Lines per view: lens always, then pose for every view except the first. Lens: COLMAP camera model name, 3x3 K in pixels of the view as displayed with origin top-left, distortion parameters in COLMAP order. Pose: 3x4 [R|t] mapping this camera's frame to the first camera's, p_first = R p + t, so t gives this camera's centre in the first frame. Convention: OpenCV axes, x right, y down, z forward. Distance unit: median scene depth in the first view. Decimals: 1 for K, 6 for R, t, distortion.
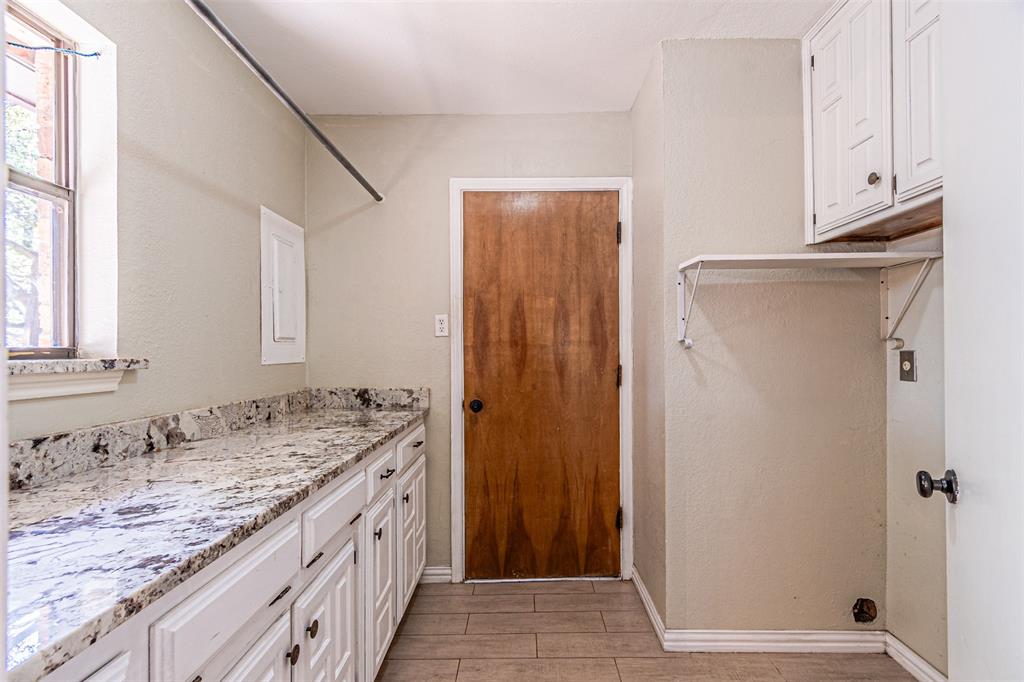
lens RADIAL K [[448.7, 0, 520.9], [0, 448.7, 350.3], [0, 0, 1]] dist [0.003336, -0.000873]
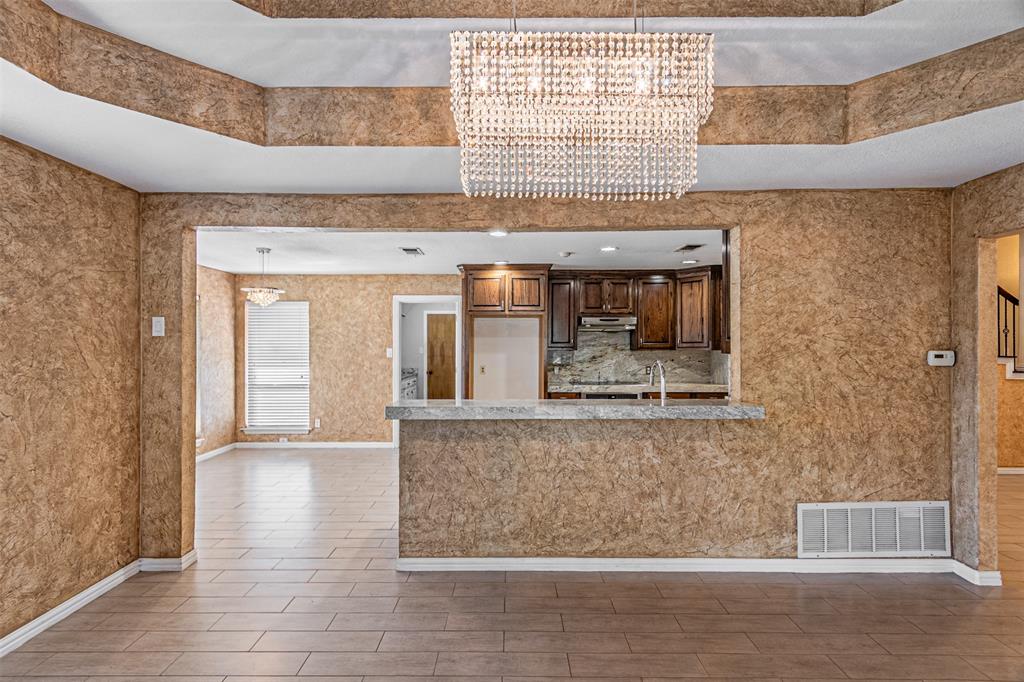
lens RADIAL K [[448.7, 0, 504.9], [0, 448.7, 341.4], [0, 0, 1]] dist [0.003336, -0.000873]
pose [[0.999803, 0.006164, 0.018870, 0.433651], [-0.005945, 0.999914, -0.011677, -0.091004], [-0.018940, 0.011563, 0.999754, -2.649439]]
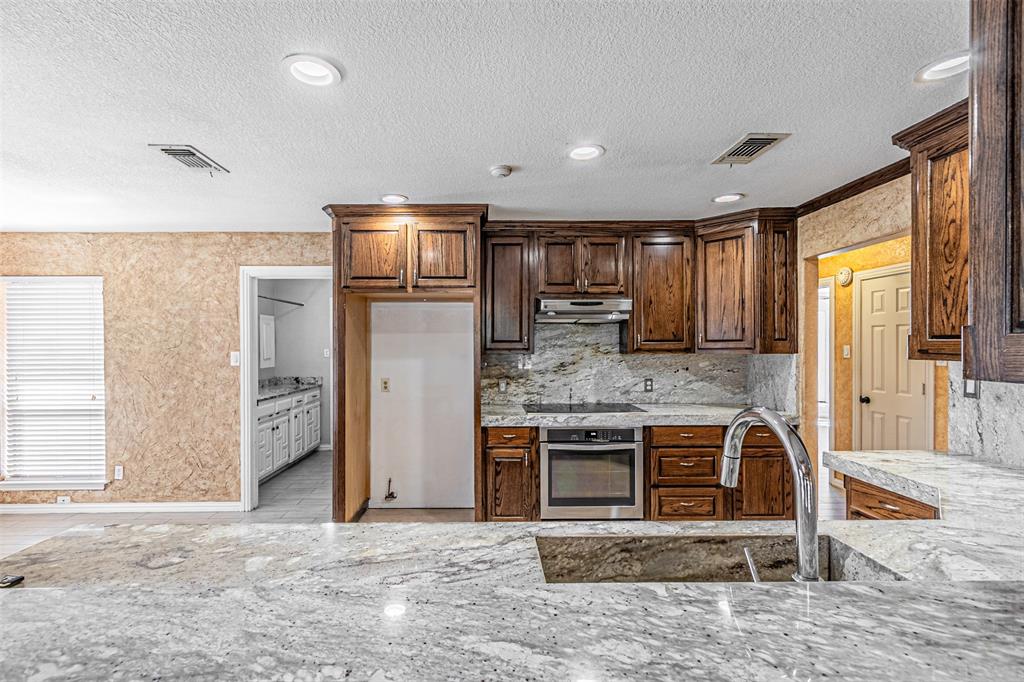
lens RADIAL K [[448.7, 0, 487.5], [0, 448.7, 346.3], [0, 0, 1]] dist [0.003336, -0.000873]
pose [[0.999464, 0.002603, 0.032631, 0.679880], [-0.002665, 0.999995, 0.001870, -0.101997], [-0.032626, -0.001956, 0.999466, -1.659298]]
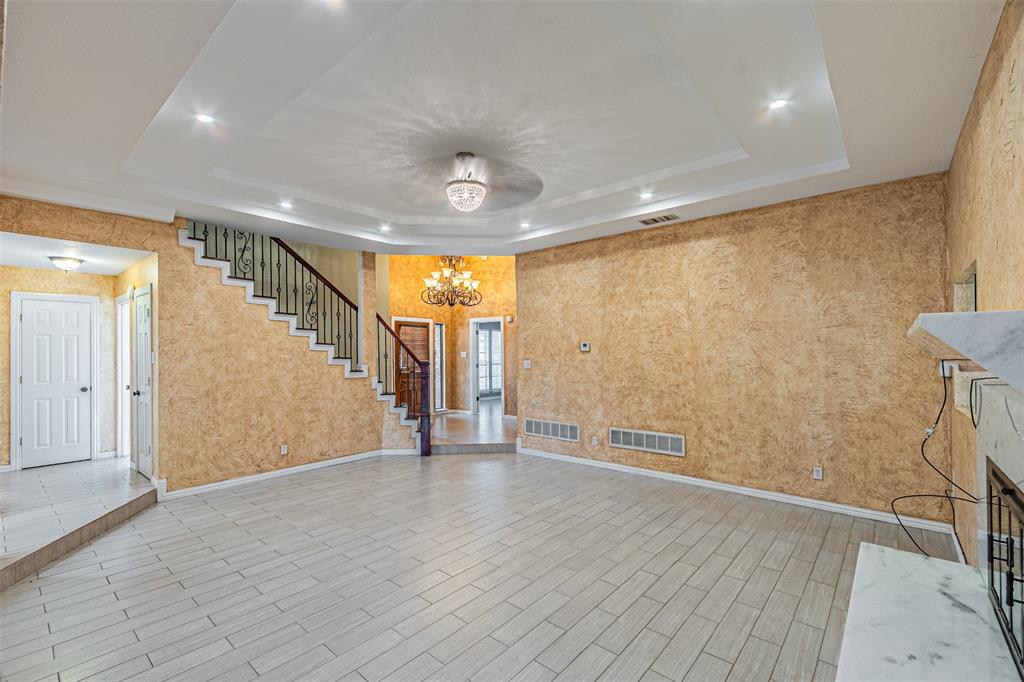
lens RADIAL K [[448.7, 0, 504.4], [0, 448.7, 350.3], [0, 0, 1]] dist [0.003336, -0.000873]
pose [[0.635542, 0.003608, 0.772058, 1.654152], [0.008162, 0.999902, -0.011391, -0.060783], [-0.772023, 0.013541, 0.635450, -2.736639]]
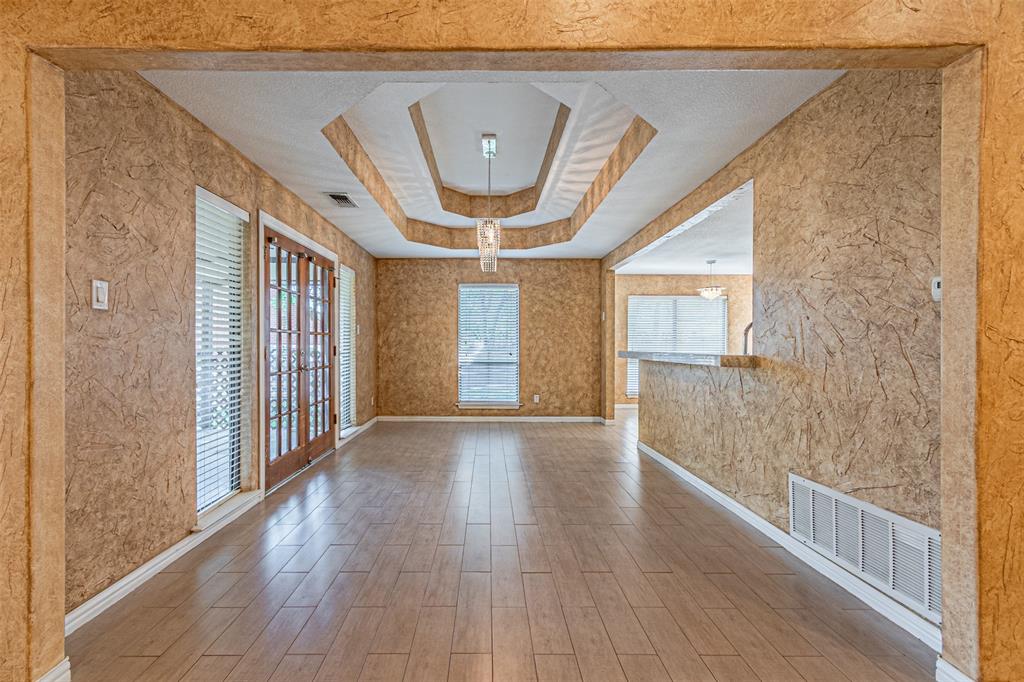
lens RADIAL K [[448.7, 0, 486.6], [0, 448.7, 345.4], [0, 0, 1]] dist [0.003336, -0.000873]
pose [[0.025805, 0.009300, -0.999624, 2.292319], [-0.011633, 0.999892, 0.009002, 0.024797], [0.999599, 0.011396, 0.025911, -2.195240]]
